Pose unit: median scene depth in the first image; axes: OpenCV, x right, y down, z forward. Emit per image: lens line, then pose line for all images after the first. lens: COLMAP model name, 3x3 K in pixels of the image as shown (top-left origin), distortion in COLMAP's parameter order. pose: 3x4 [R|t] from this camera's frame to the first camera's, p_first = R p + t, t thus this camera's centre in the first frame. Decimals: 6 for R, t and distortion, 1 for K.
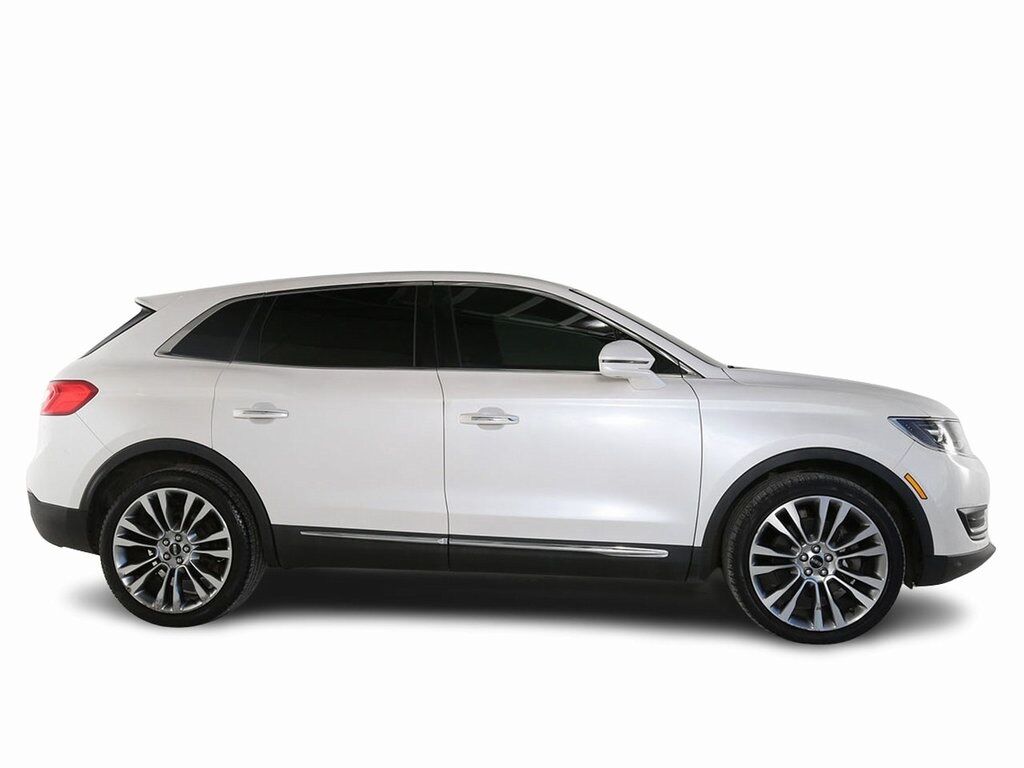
lens RADIAL K [[798.8, 0, 512.0], [0, 798.8, 384.0], [0, 0, 1]] dist [-0.010066, 0.005091]
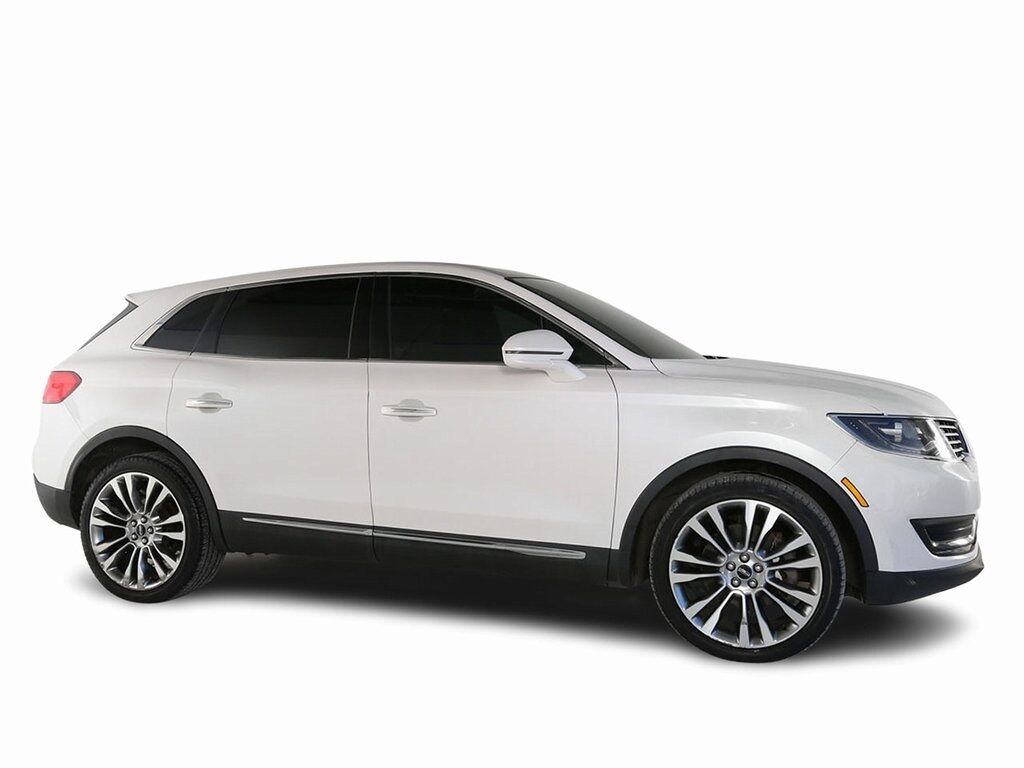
lens RADIAL K [[798.8, 0, 512.0], [0, 798.8, 384.0], [0, 0, 1]] dist [-0.010066, 0.005091]
pose [[0.981152, 0.003581, -0.193203, 0.275614], [-0.000803, 0.999895, 0.014454, -0.003707], [0.193235, -0.014027, 0.981052, 0.055646]]
